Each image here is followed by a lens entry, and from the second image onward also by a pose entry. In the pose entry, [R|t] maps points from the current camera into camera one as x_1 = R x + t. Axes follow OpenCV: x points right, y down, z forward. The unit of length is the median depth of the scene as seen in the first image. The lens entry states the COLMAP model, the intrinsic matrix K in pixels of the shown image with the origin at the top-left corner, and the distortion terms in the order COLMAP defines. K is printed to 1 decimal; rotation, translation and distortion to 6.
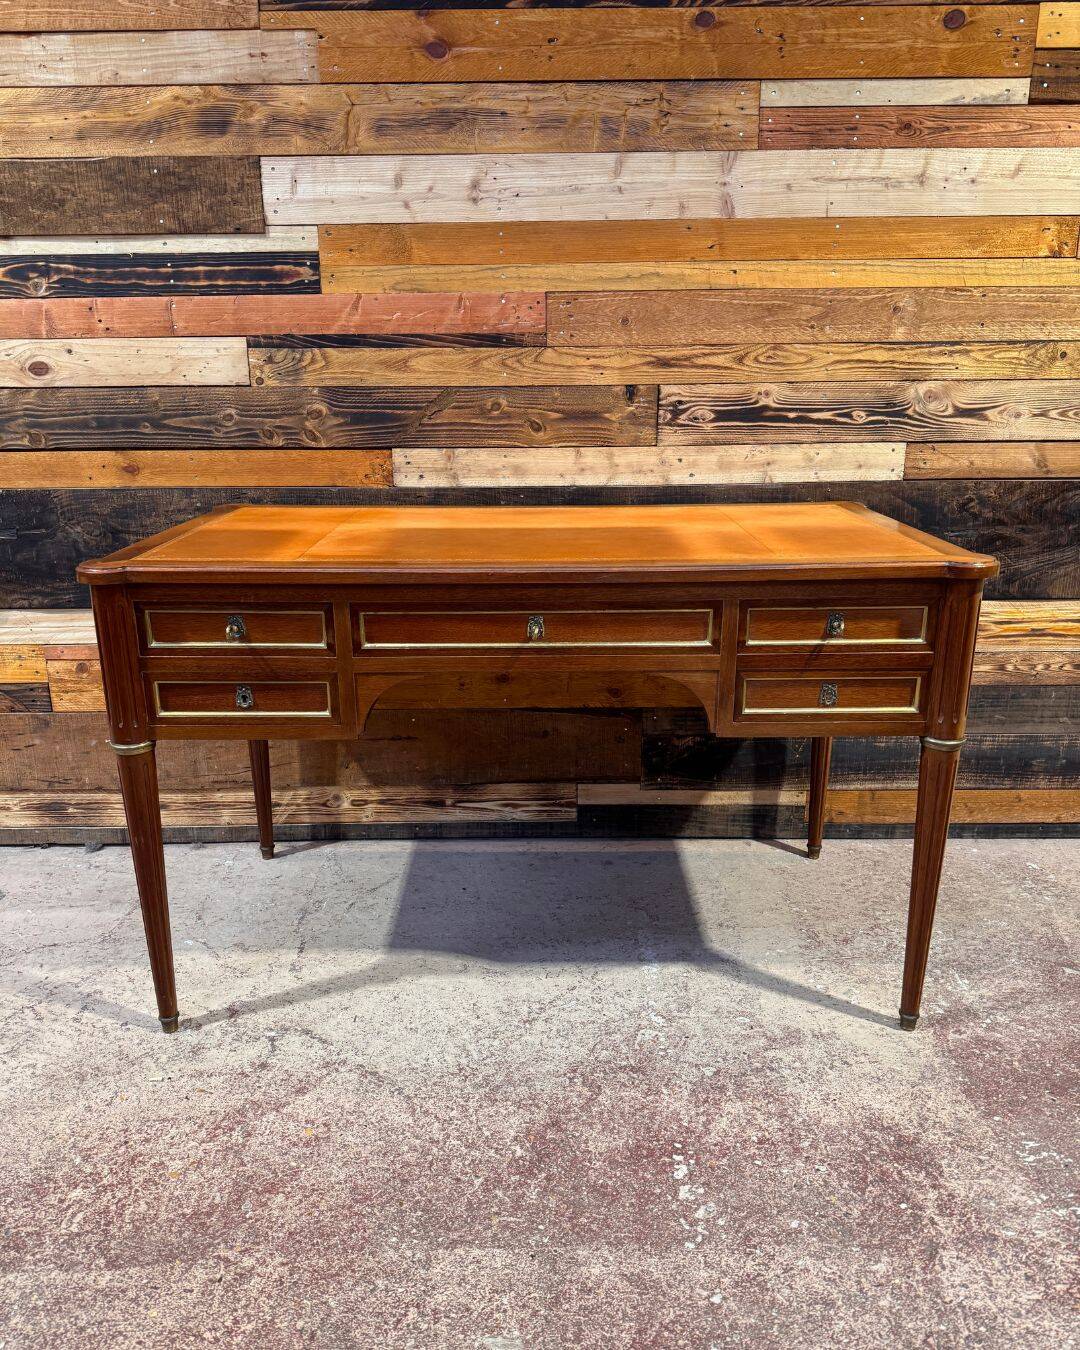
lens RADIAL K [[1020.2, 0, 541.5], [0, 1020.2, 673.1], [0, 0, 1]] dist [0.027652, -0.051227]
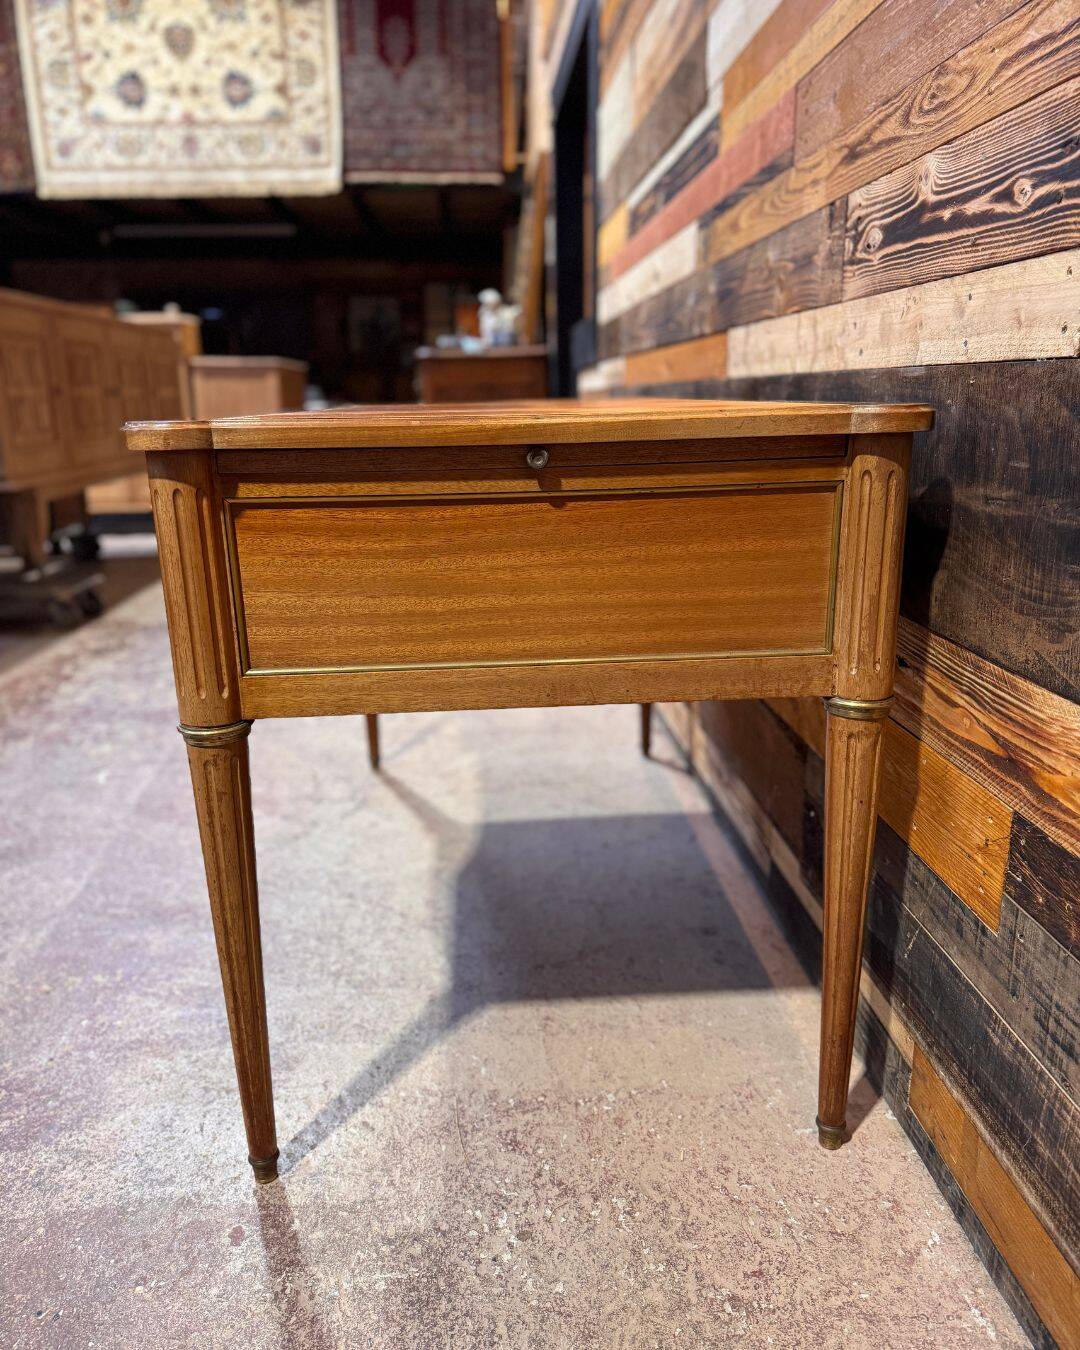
lens RADIAL K [[1024.5, 0, 539.0], [0, 1024.5, 673.3], [0, 0, 1]] dist [0.009068, -0.024975]
pose [[0.064997, 0.271968, -0.960109, 0.753828], [-0.263969, 0.932556, 0.246293, -0.129336], [0.962339, 0.237430, 0.132405, 0.837937]]
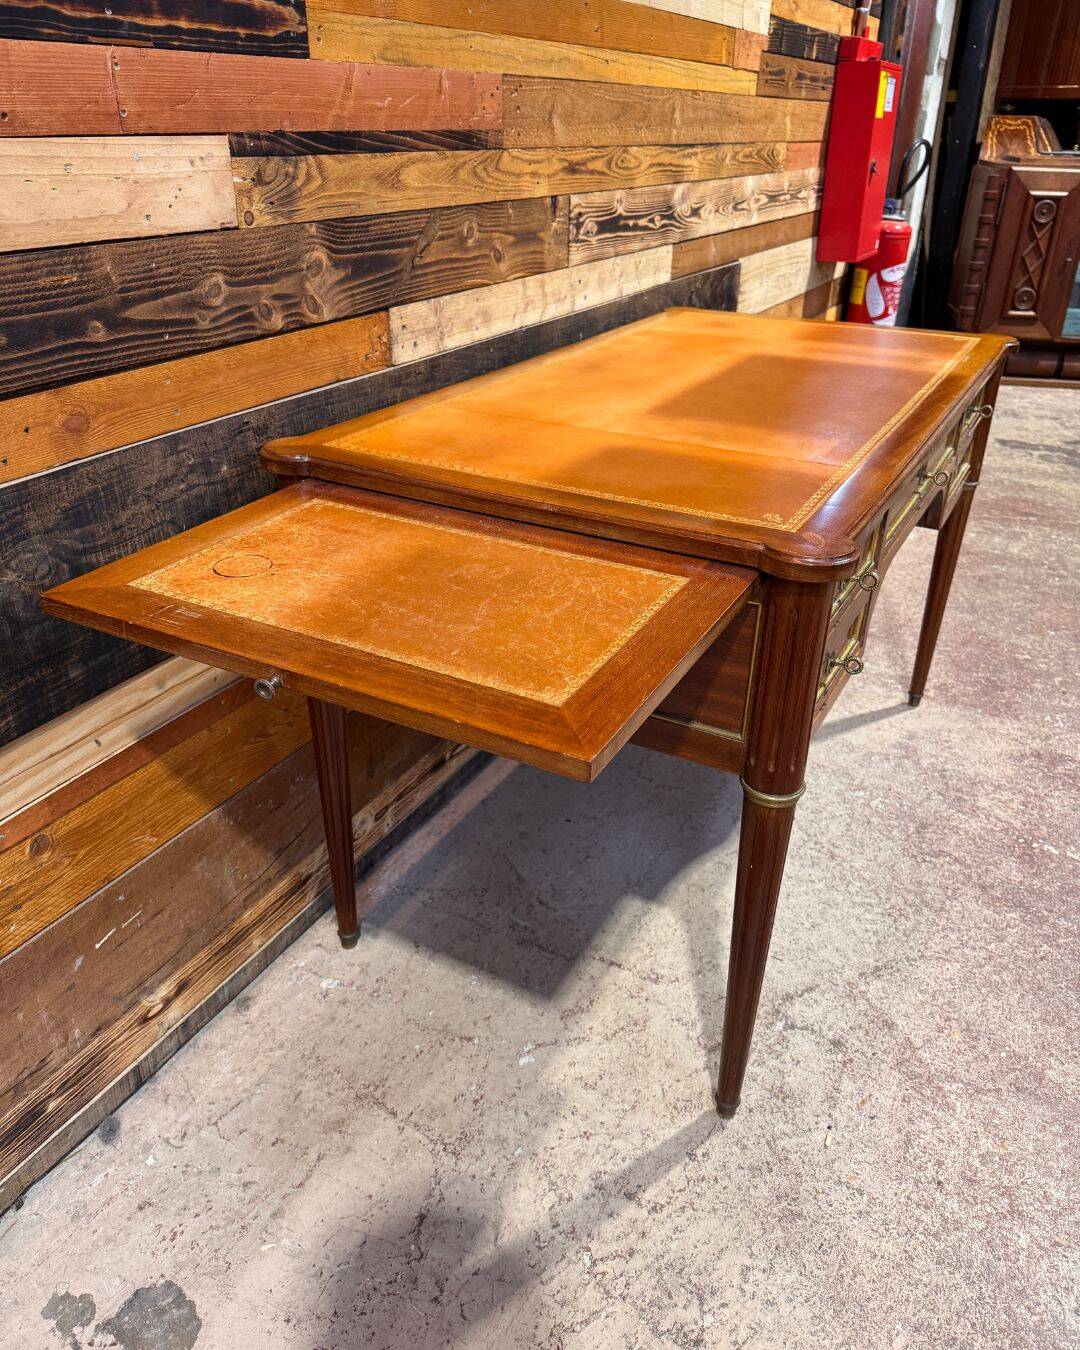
lens RADIAL K [[1024.5, 0, 541.4], [0, 1024.5, 665.2], [0, 0, 1]] dist [0.009068, -0.024975]
pose [[0.478315, -0.398004, 0.782820, -0.757349], [0.235463, 0.916887, 0.322296, -0.207547], [-0.846033, 0.030166, 0.532277, 0.580584]]
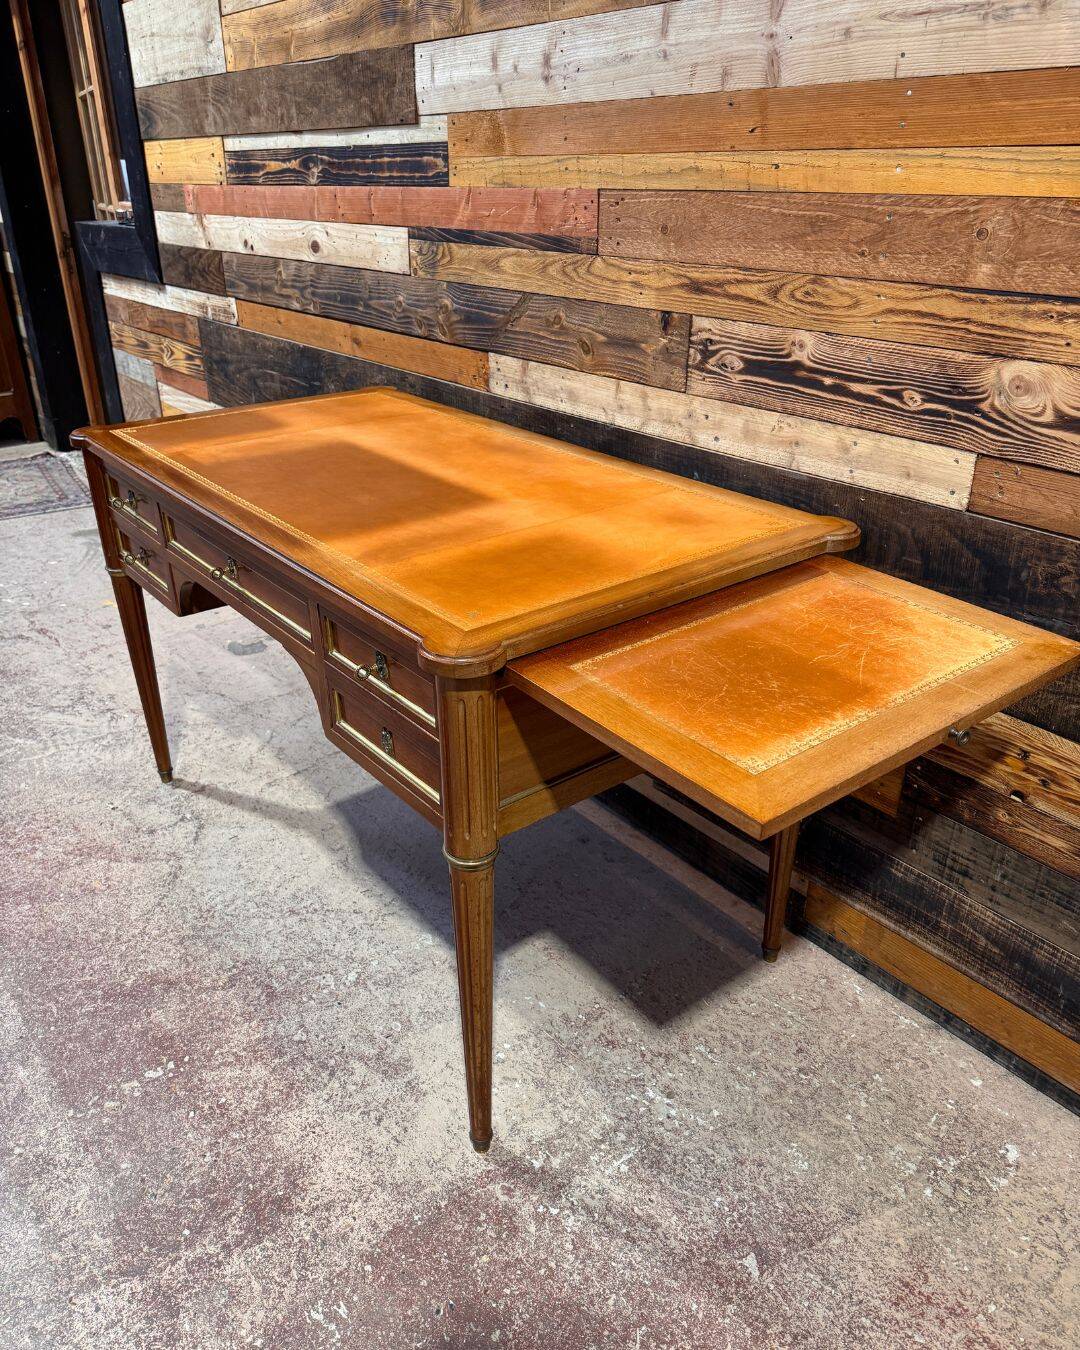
lens RADIAL K [[1024.5, 0, 537.8], [0, 1024.5, 678.4], [0, 0, 1]] dist [0.009068, -0.024975]
pose [[0.620649, 0.355916, -0.698655, 0.703580], [-0.221209, 0.934327, 0.279463, -0.221748], [0.752238, -0.018900, 0.658621, 0.401060]]
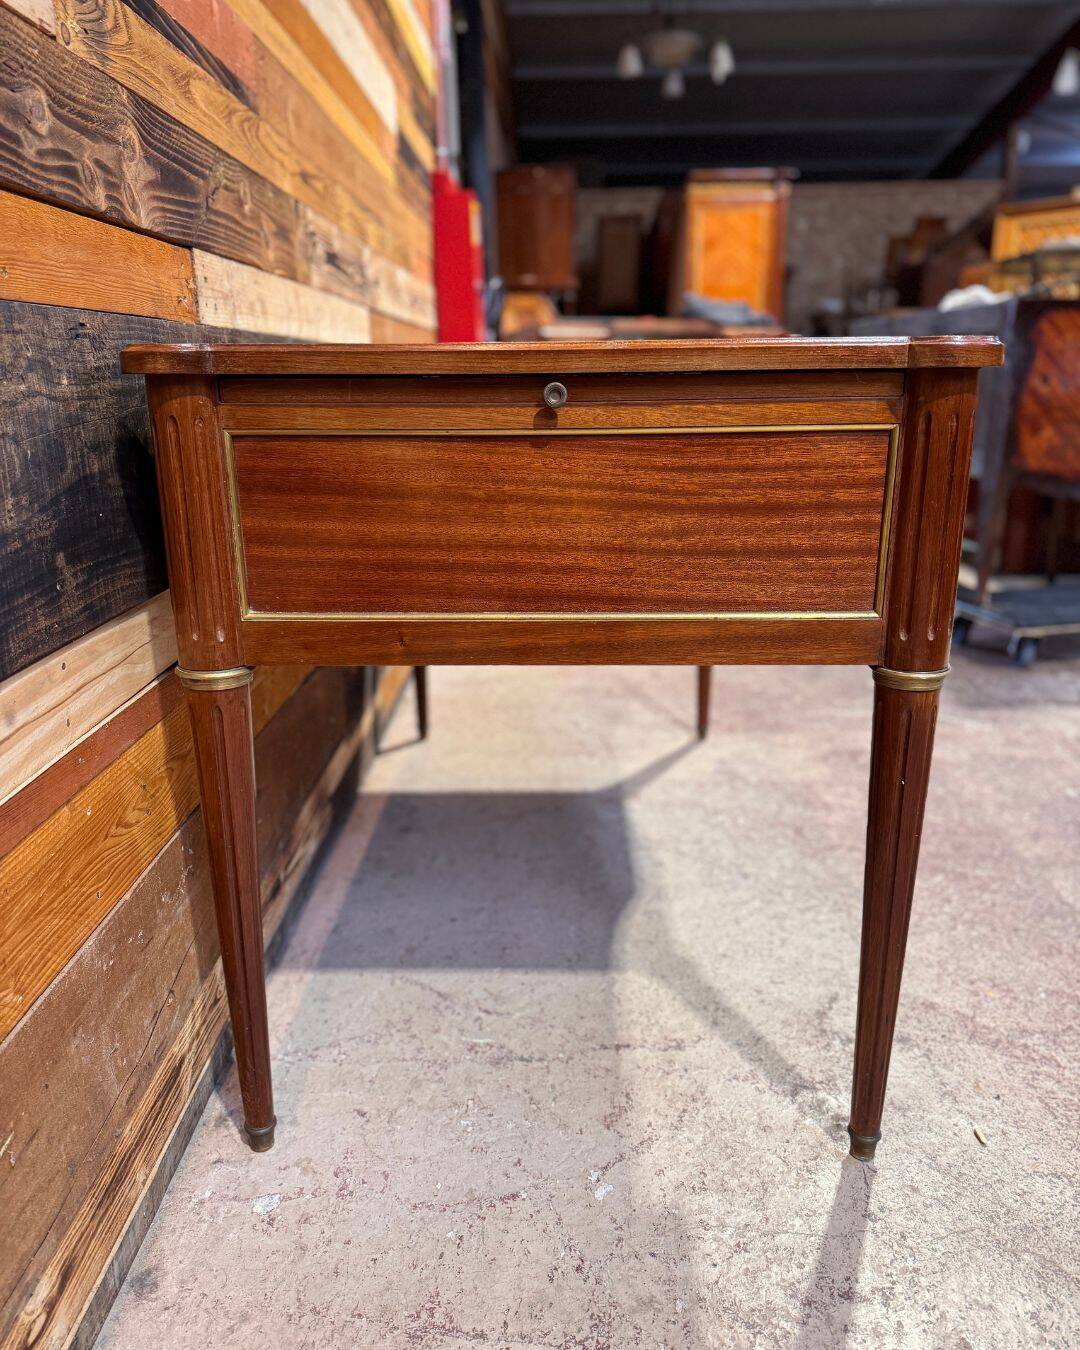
lens RADIAL K [[1024.5, 0, 536.9], [0, 1024.5, 668.4], [0, 0, 1]] dist [0.009068, -0.024975]
pose [[0.021620, -0.270587, 0.962453, -0.732775], [0.295410, 0.921422, 0.252415, -0.107807], [-0.955126, 0.278861, 0.099855, 0.873946]]
